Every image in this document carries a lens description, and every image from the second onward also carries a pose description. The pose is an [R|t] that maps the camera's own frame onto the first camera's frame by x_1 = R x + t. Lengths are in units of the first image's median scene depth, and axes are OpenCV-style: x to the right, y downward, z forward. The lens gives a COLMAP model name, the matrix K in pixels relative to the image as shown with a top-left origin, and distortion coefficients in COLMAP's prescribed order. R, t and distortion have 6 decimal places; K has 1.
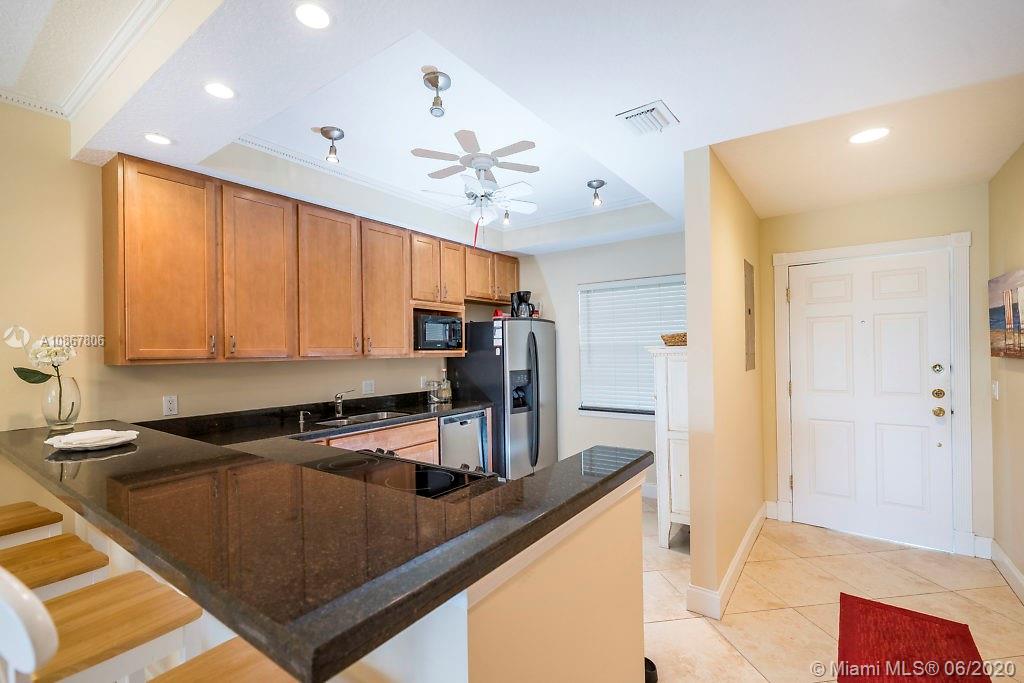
lens RADIAL K [[461.0, 0, 510.4], [0, 461.0, 348.5], [0, 0, 1]] dist [-0.000891, 0.000113]
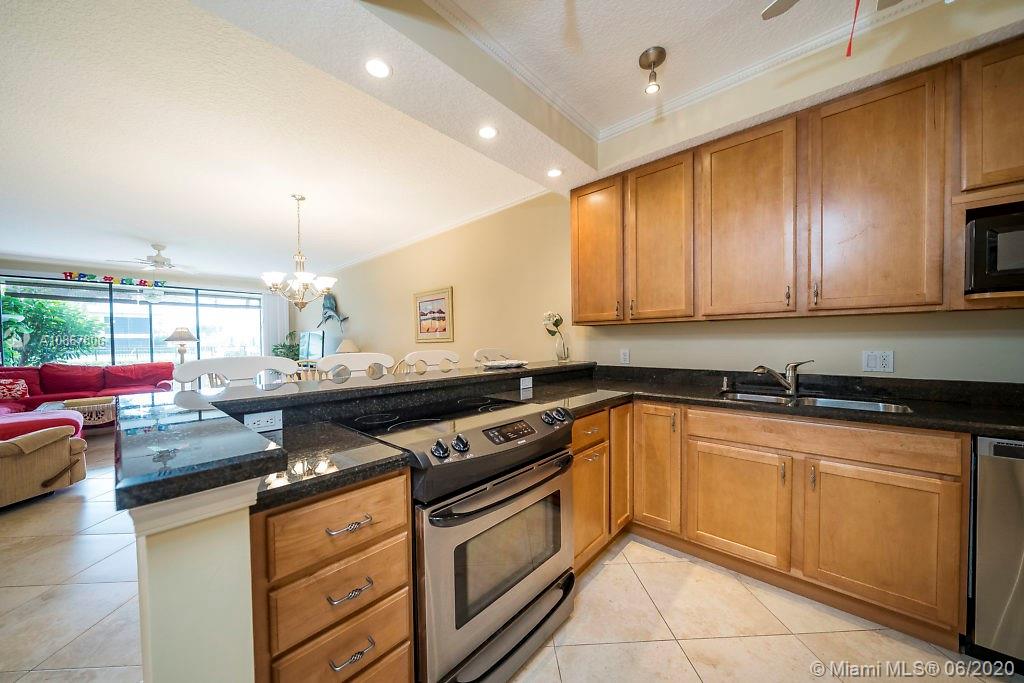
lens RADIAL K [[354.2, 0, 507.0], [0, 354.2, 348.5], [0, 0, 1]] dist [-0.001157, -0.000057]
pose [[-0.123199, 0.037093, -0.991689, 0.259329], [0.014790, 0.999259, 0.035539, 0.045732], [0.992272, -0.010289, -0.123656, 0.610464]]
